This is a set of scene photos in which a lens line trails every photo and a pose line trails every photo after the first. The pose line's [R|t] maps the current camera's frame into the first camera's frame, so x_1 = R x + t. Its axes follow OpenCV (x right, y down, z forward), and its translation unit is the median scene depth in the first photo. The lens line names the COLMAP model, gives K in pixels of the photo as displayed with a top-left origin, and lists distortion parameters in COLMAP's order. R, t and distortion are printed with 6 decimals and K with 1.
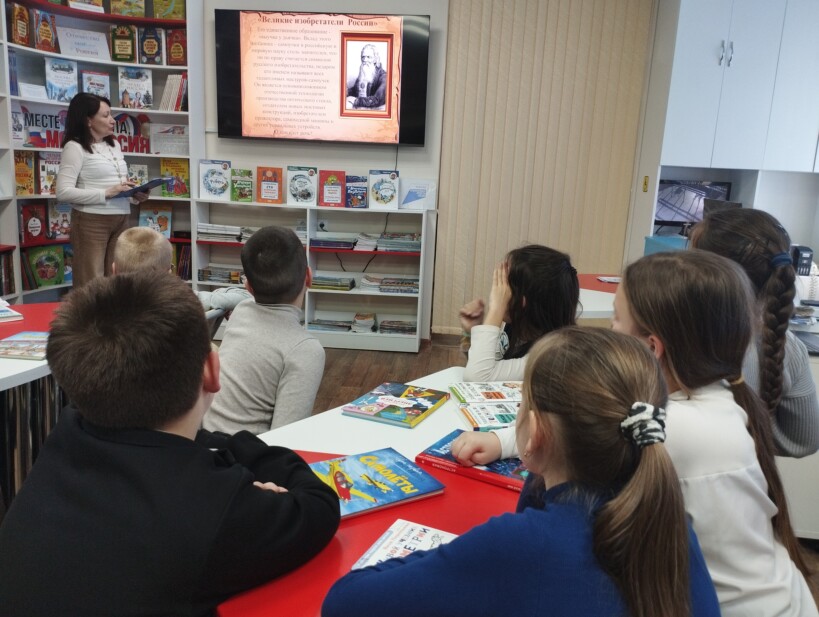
lens RADIAL K [[654.9, 0, 409.5], [0, 654.9, 308.5], [0, 0, 1]] dist [0.073138, -0.094349]
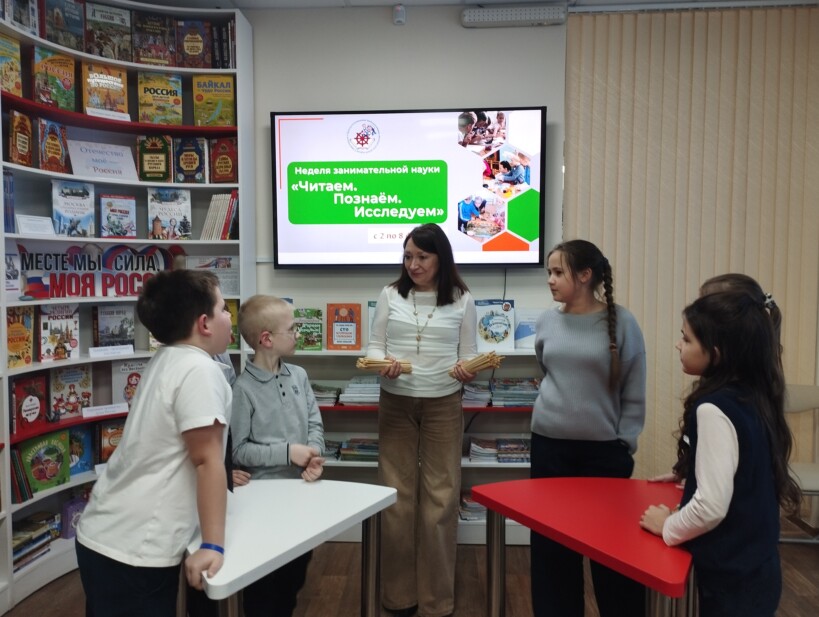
lens RADIAL K [[654.9, 0, 409.5], [0, 654.9, 308.5], [0, 0, 1]] dist [0.073138, -0.094349]
pose [[0.998248, -0.050596, 0.030691, -0.167681], [0.054545, 0.987838, -0.145605, -0.098711], [-0.022950, 0.147024, 0.988867, 0.258110]]
